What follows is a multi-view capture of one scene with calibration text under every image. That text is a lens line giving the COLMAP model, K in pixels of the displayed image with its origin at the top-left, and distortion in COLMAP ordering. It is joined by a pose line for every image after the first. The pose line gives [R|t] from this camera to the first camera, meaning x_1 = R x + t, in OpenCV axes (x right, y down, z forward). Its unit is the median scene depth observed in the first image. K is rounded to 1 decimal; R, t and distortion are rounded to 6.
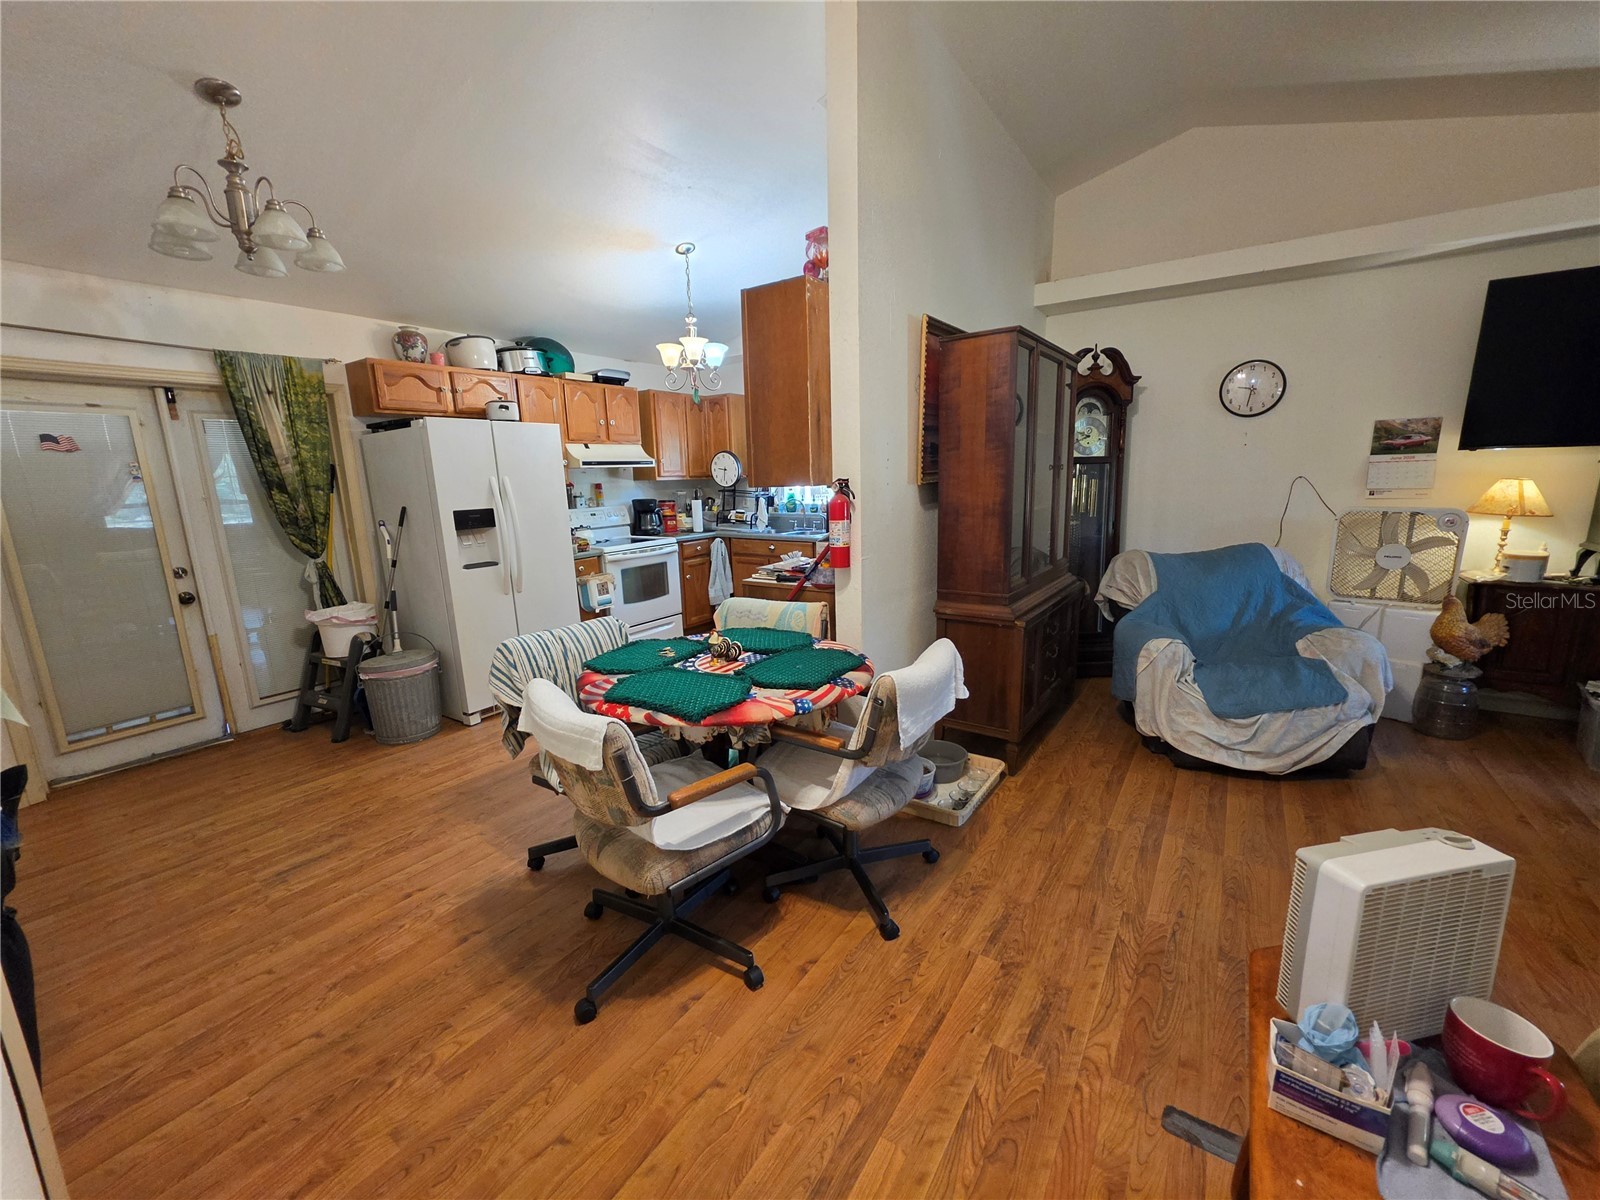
lens RADIAL K [[631.4, 0, 800.0], [0, 631.4, 600.0], [0, 0, 1]] dist [-0.003234, -0.000156]
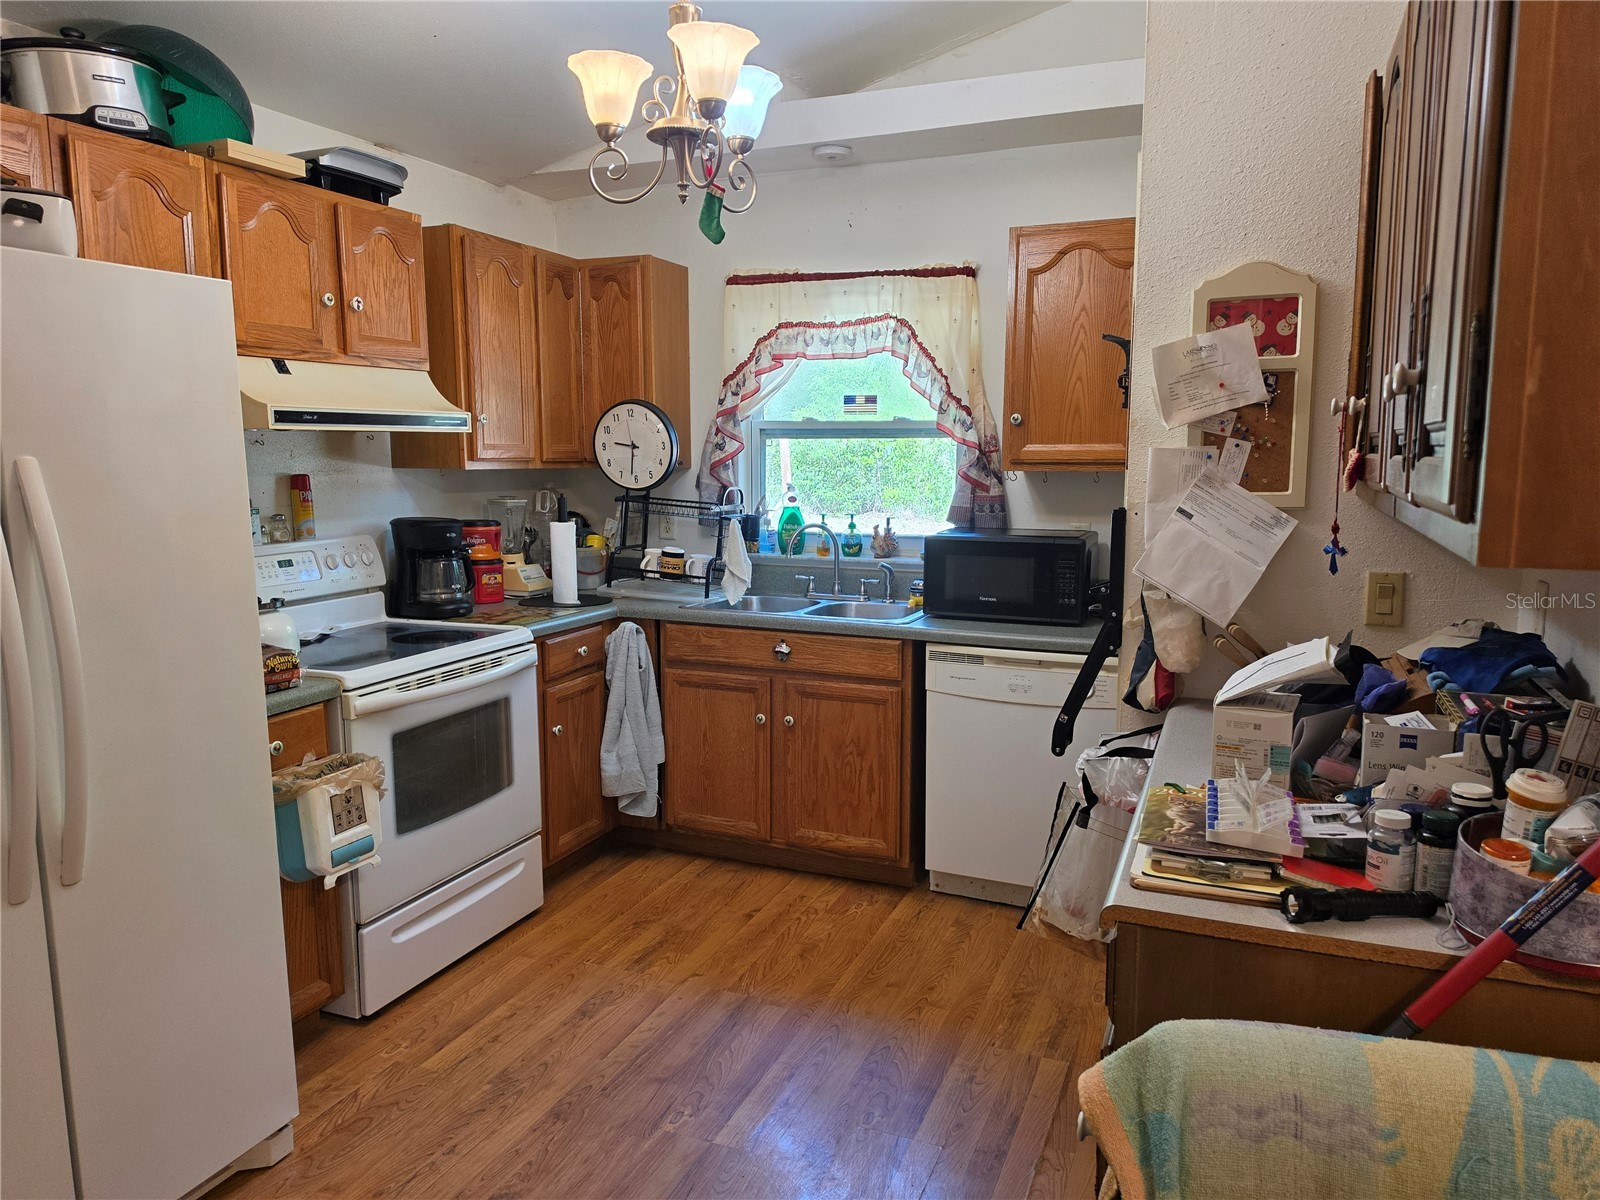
lens RADIAL K [[1060.0, 0, 800.0], [0, 1060.0, 600.0], [0, 0, 1]] dist [0.002739, -0.021279]
pose [[0.973526, -0.004035, 0.228542, -0.192259], [0.018261, 0.998021, -0.060168, -0.077811], [-0.227847, 0.062749, 0.971673, 0.383831]]
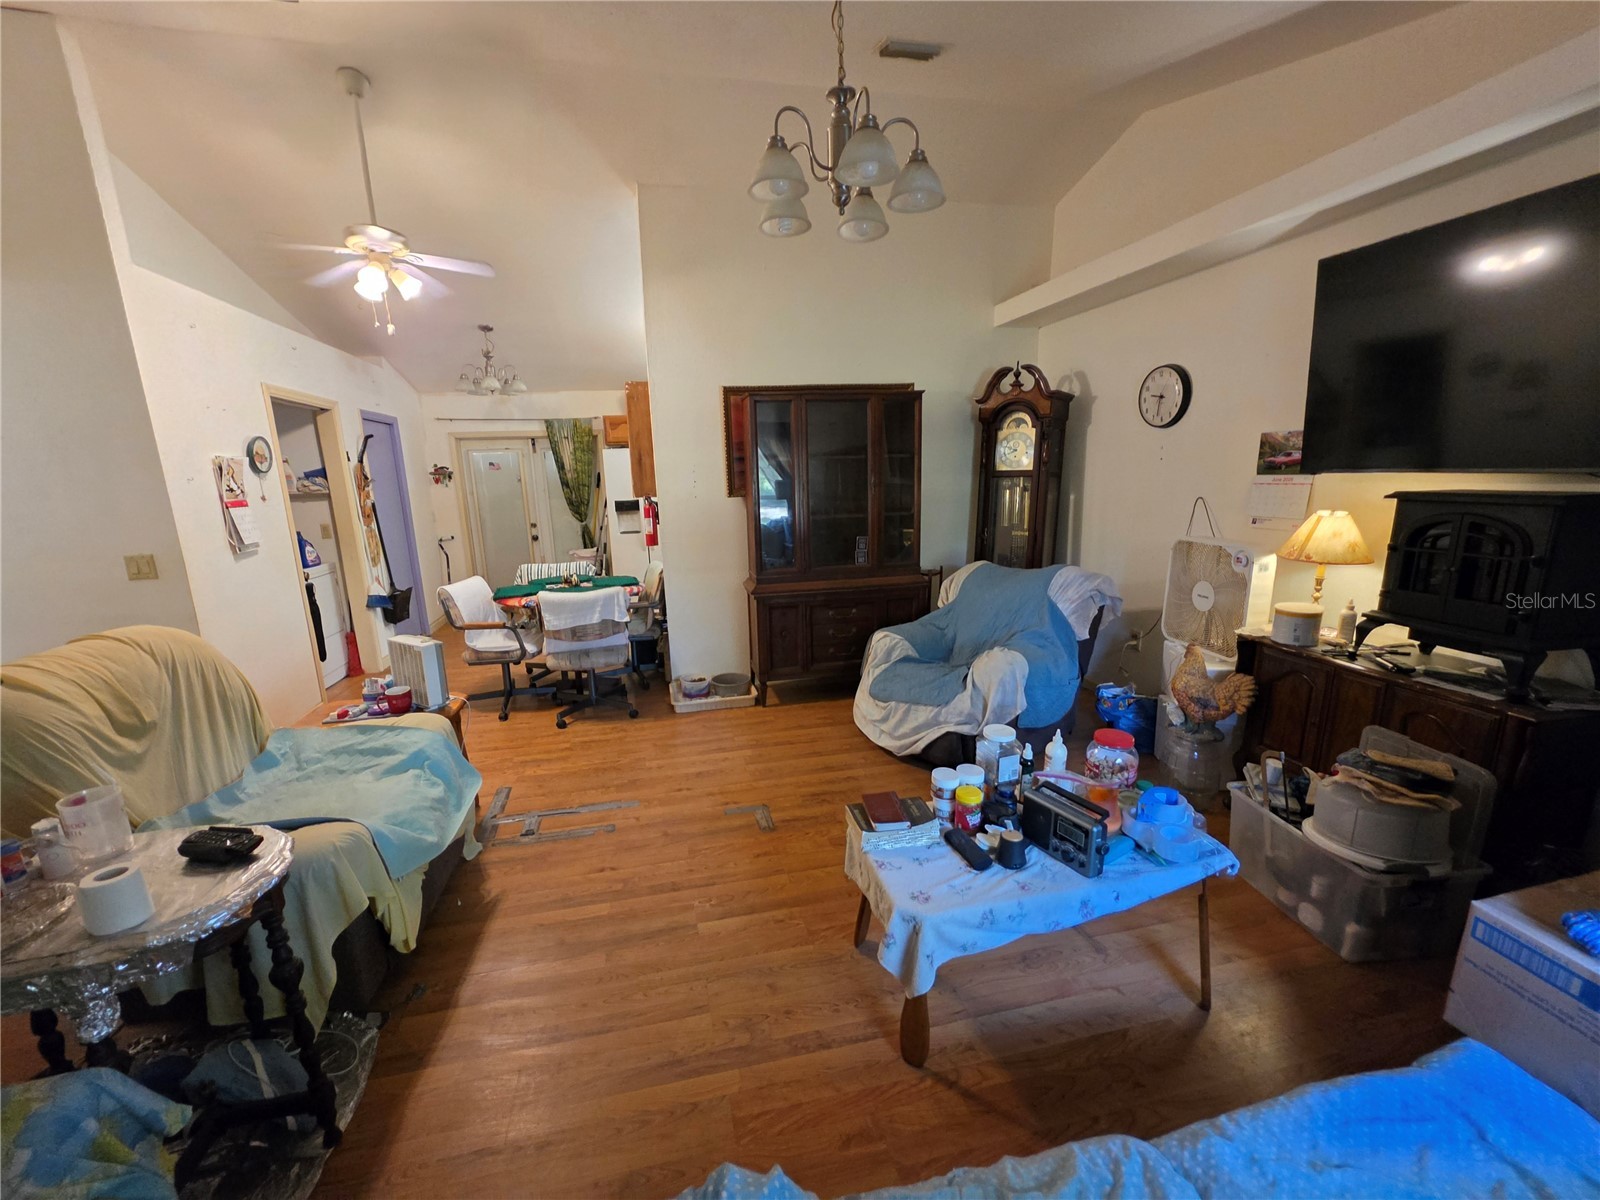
lens RADIAL K [[648.2, 0, 800.0], [0, 648.2, 600.0], [0, 0, 1]] dist [0.001916, 0.000058]
pose [[0.739129, 0.139378, -0.658986, 0.909875], [-0.121220, 0.989908, 0.073406, -0.050602], [0.662566, 0.025626, 0.748565, -0.022652]]
